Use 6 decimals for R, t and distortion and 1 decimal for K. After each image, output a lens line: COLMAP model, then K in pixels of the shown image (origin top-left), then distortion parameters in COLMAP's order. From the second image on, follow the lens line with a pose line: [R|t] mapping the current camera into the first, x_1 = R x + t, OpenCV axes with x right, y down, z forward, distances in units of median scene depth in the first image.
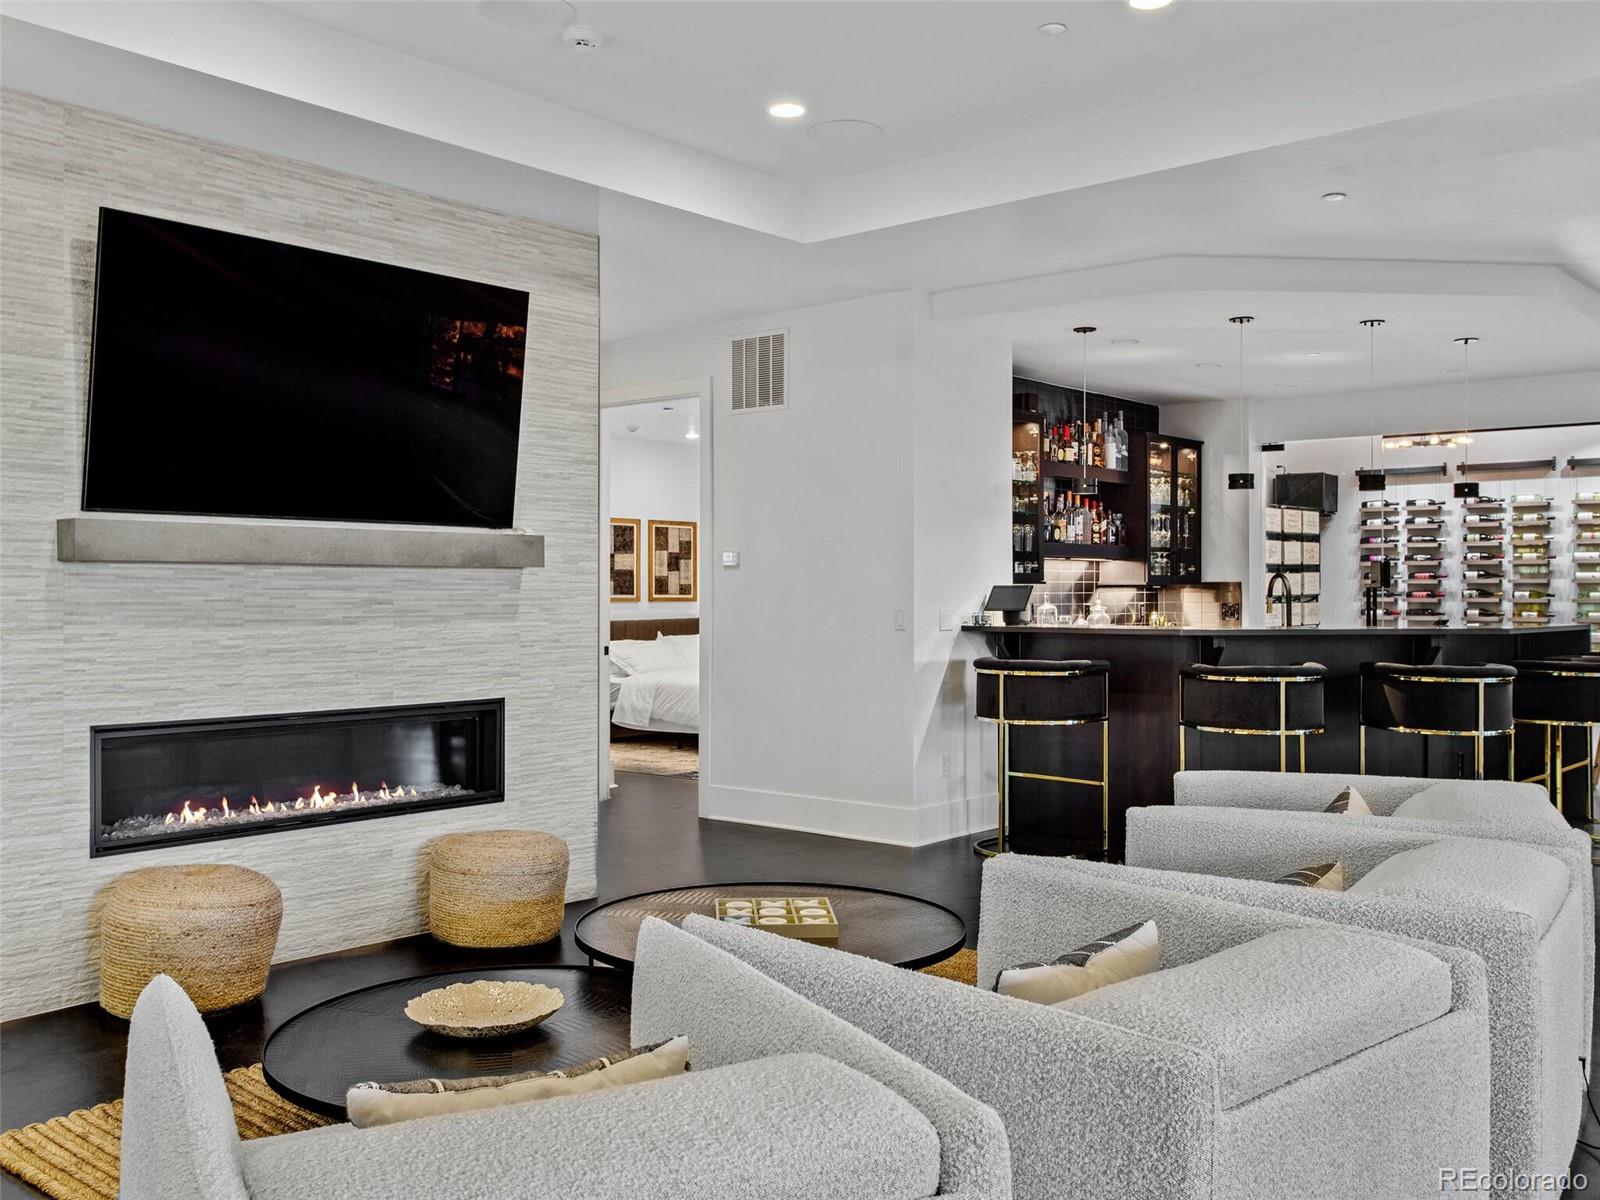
lens RADIAL K [[1419.8, 0, 800.7], [0, 1419.8, 594.0], [0, 0, 1]] dist [0.007526, 0.005675]
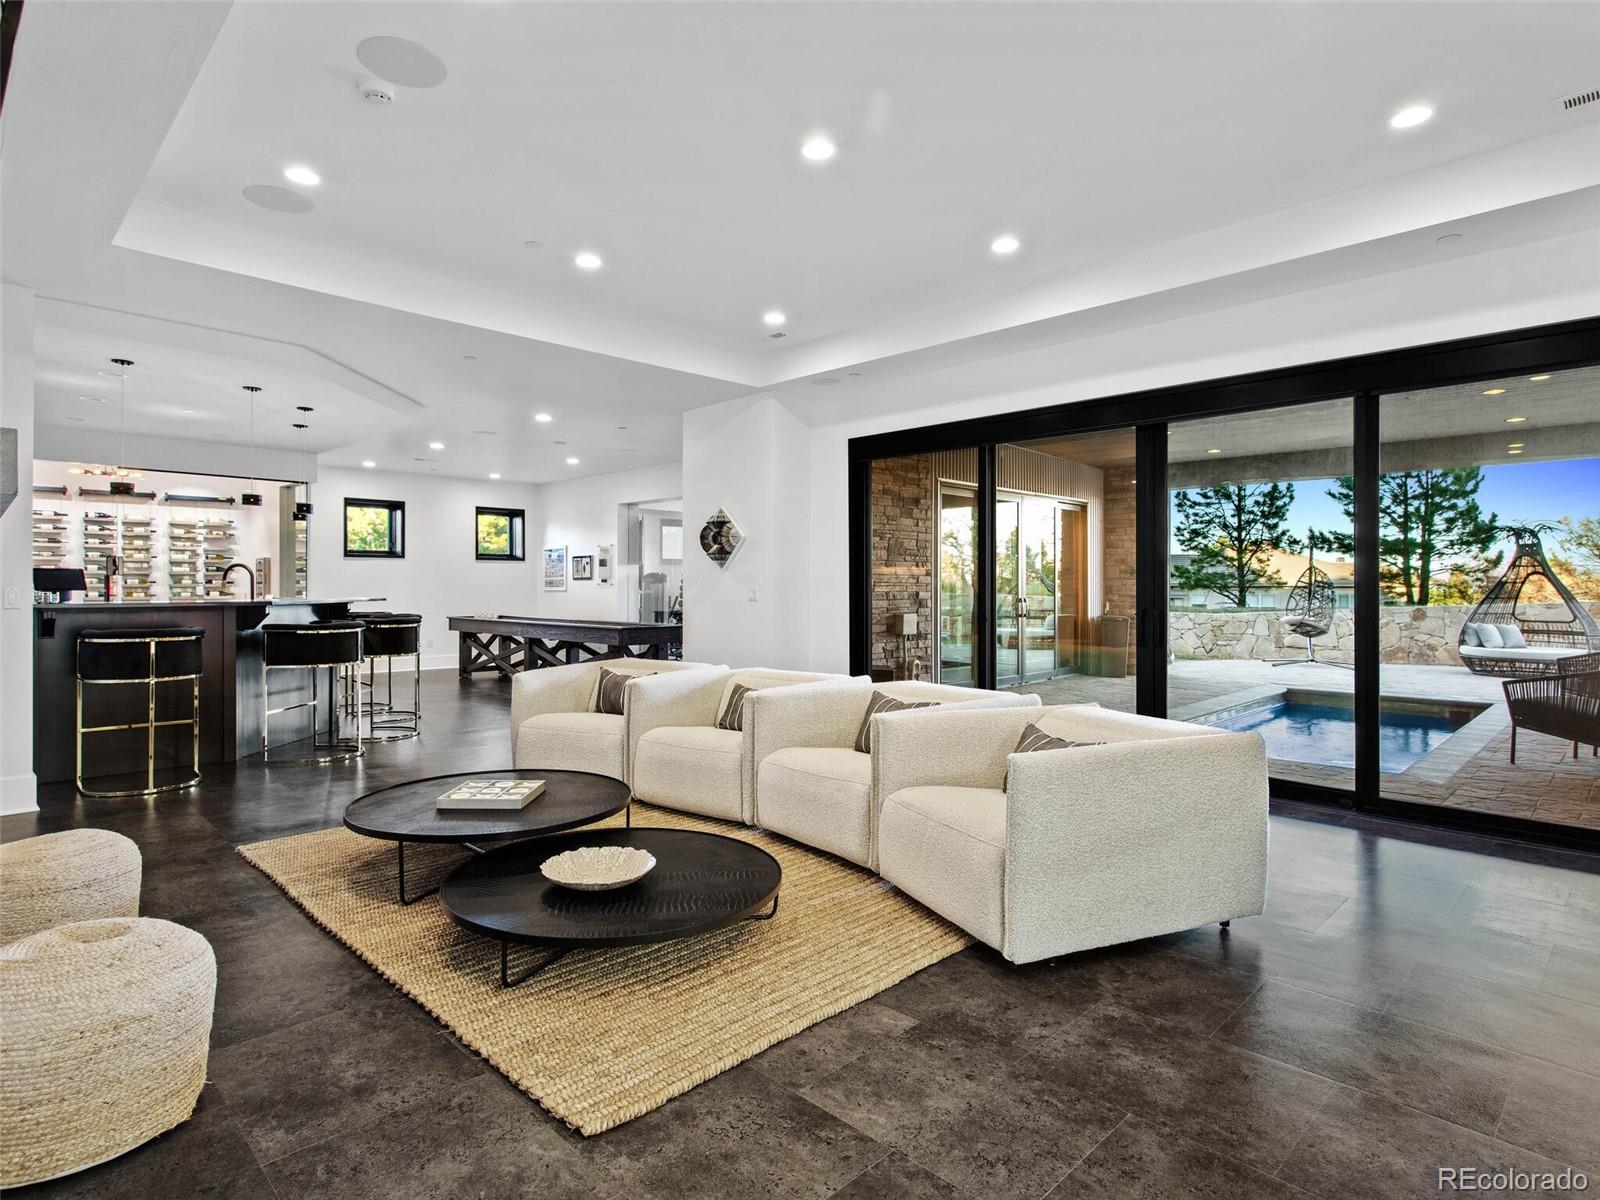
lens RADIAL K [[857.0, 0, 804.3], [0, 857.0, 591.9], [0, 0, 1]] dist [0.011894, -0.000222]
pose [[0.060209, -0.004902, 0.998174, -0.743376], [0.001583, 0.999987, 0.004815, 0.016821], [-0.998185, 0.001290, 0.060216, 0.522393]]
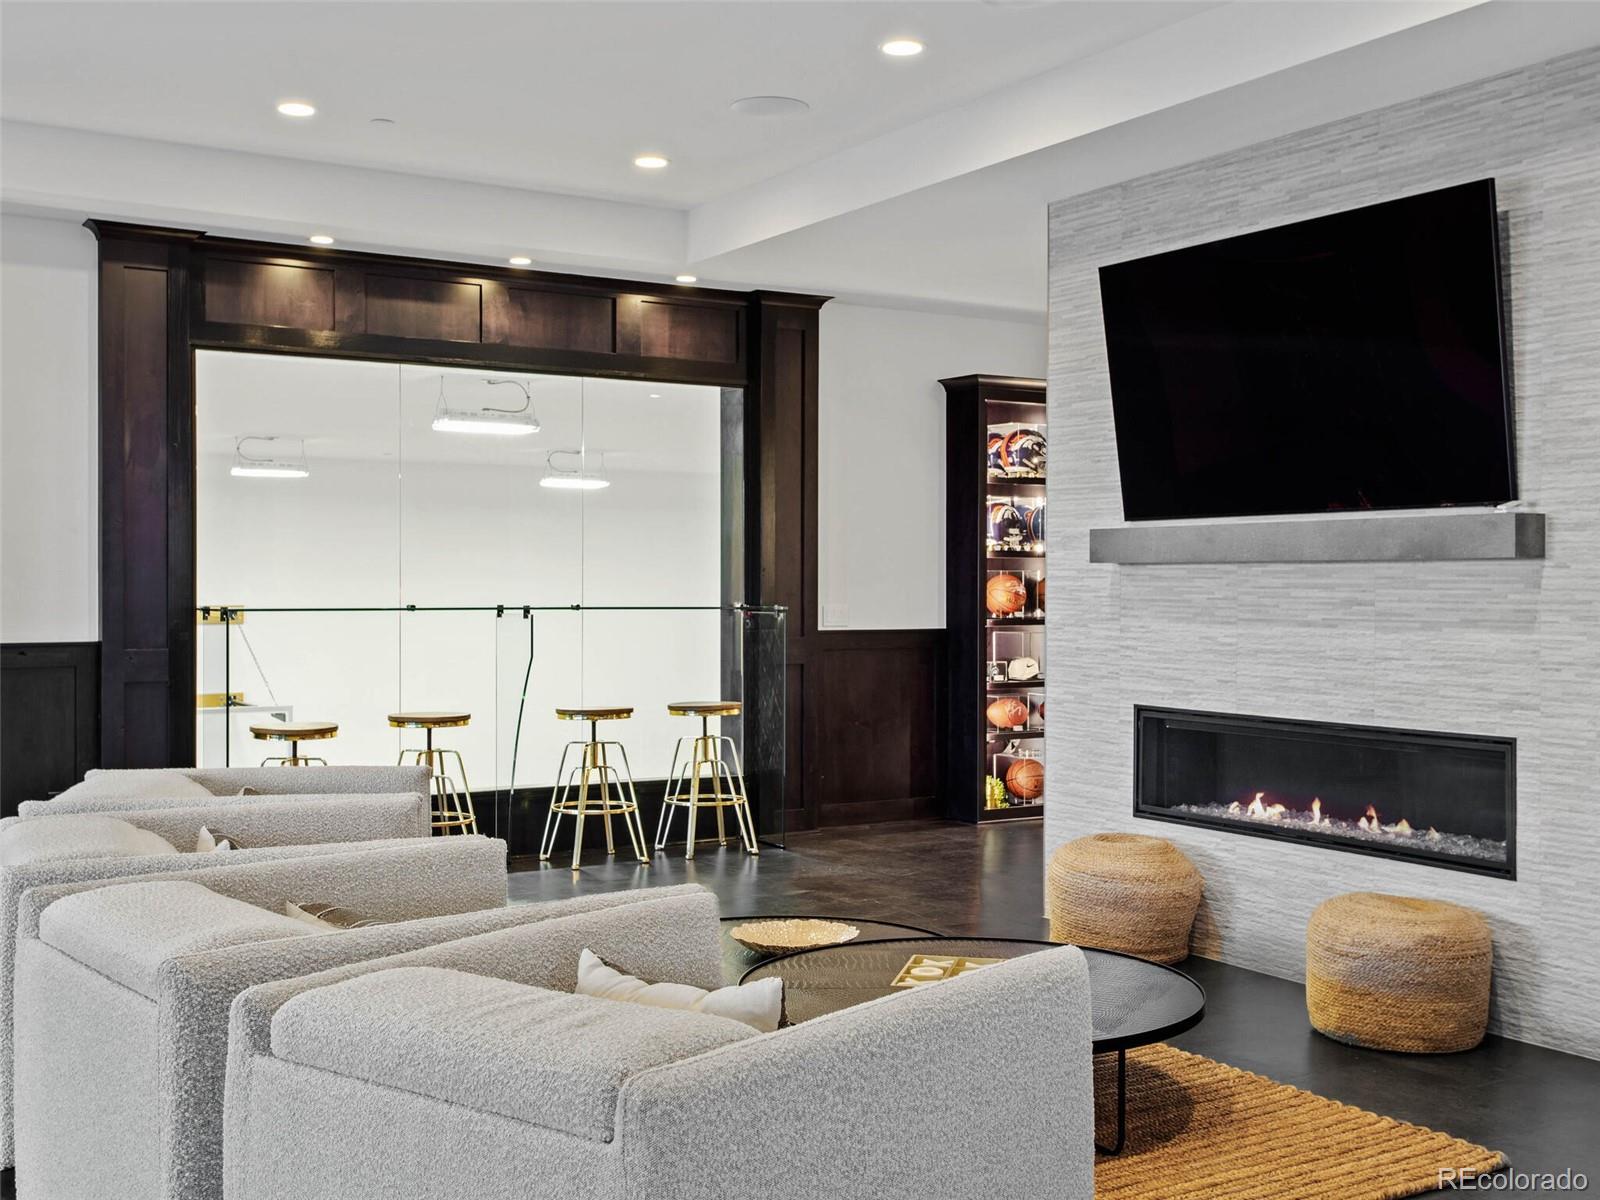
lens RADIAL K [[1695.3, 0, 803.9], [0, 1695.3, 592.7], [0, 0, 1]] dist [0.007187, 0.000000]
pose [[-0.281925, 0.003719, -0.959429, 0.795208], [-0.004443, 0.999977, 0.005181, -0.004437], [0.959426, 0.005724, -0.281902, 0.979958]]
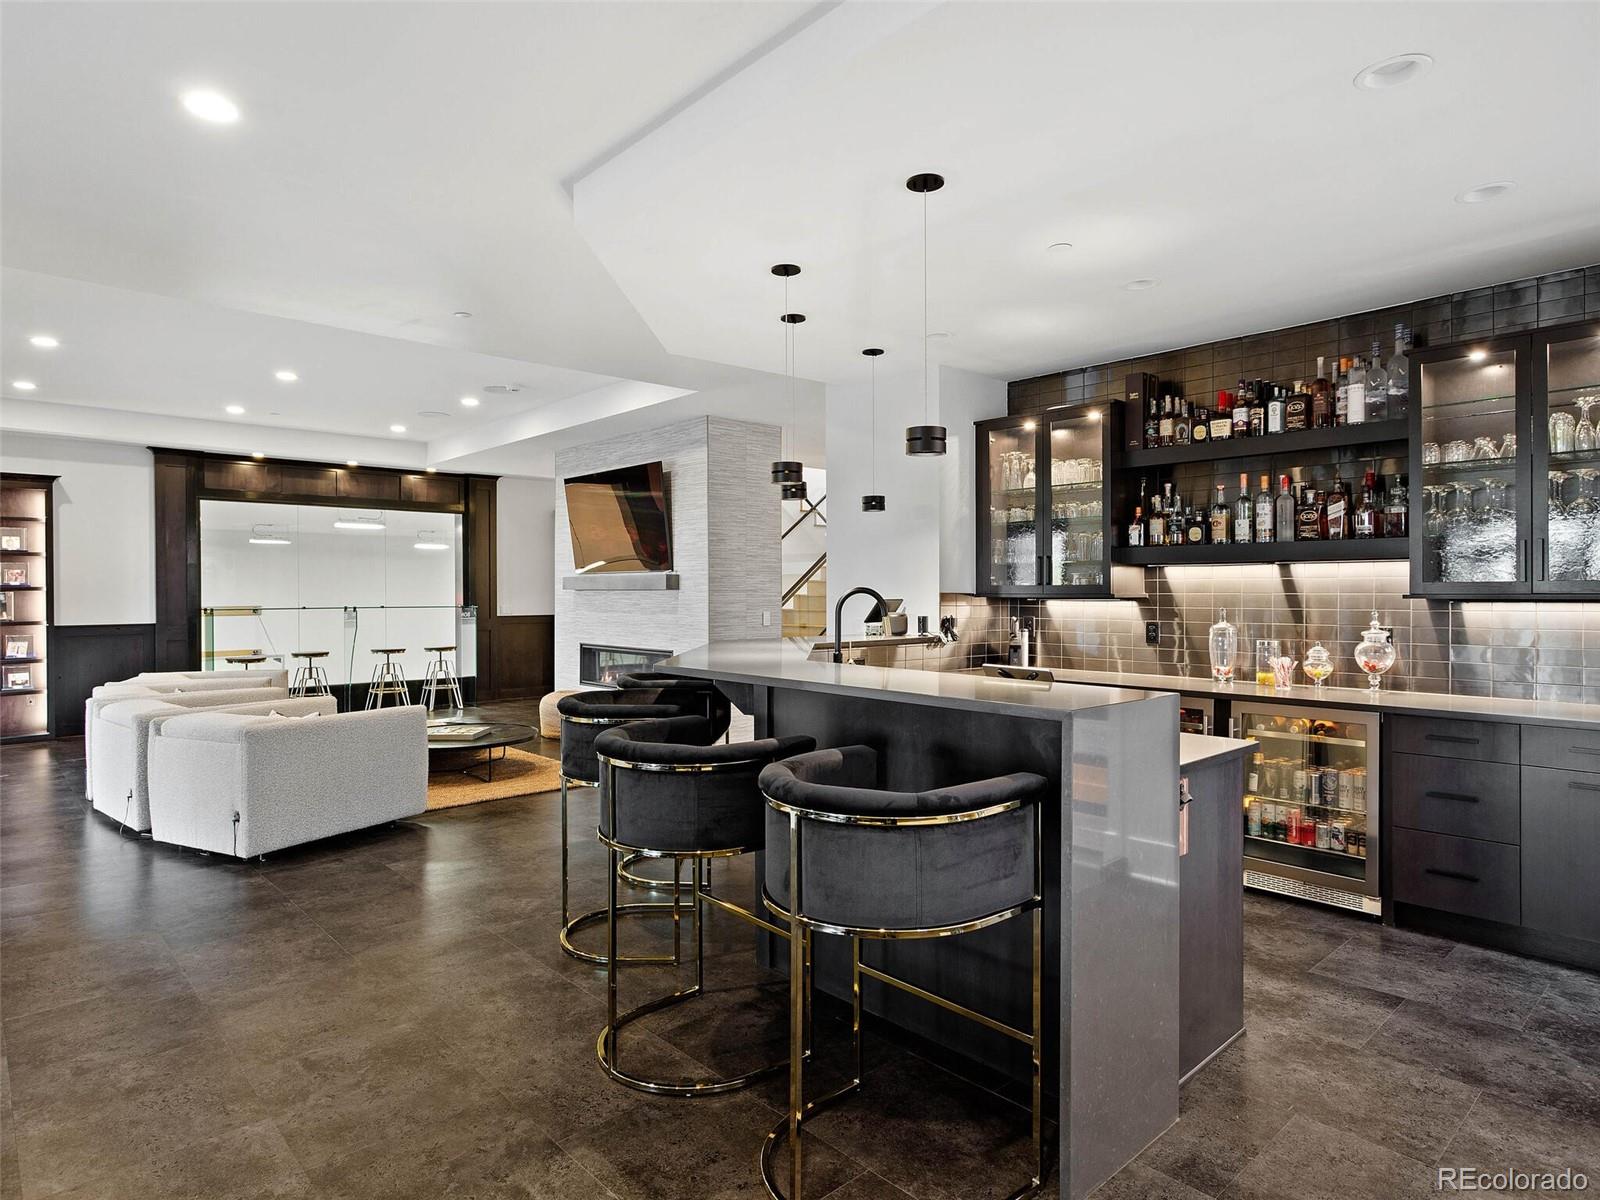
lens RADIAL K [[904.0, 0, 788.0], [0, 904.0, 594.5], [0, 0, 1]] dist [-0.002710, -0.000137]
pose [[-0.110426, 0.004406, -0.993875, 1.229968], [-0.000545, 0.999990, 0.004493, -0.019043], [0.993884, 0.001038, -0.110423, 1.447505]]
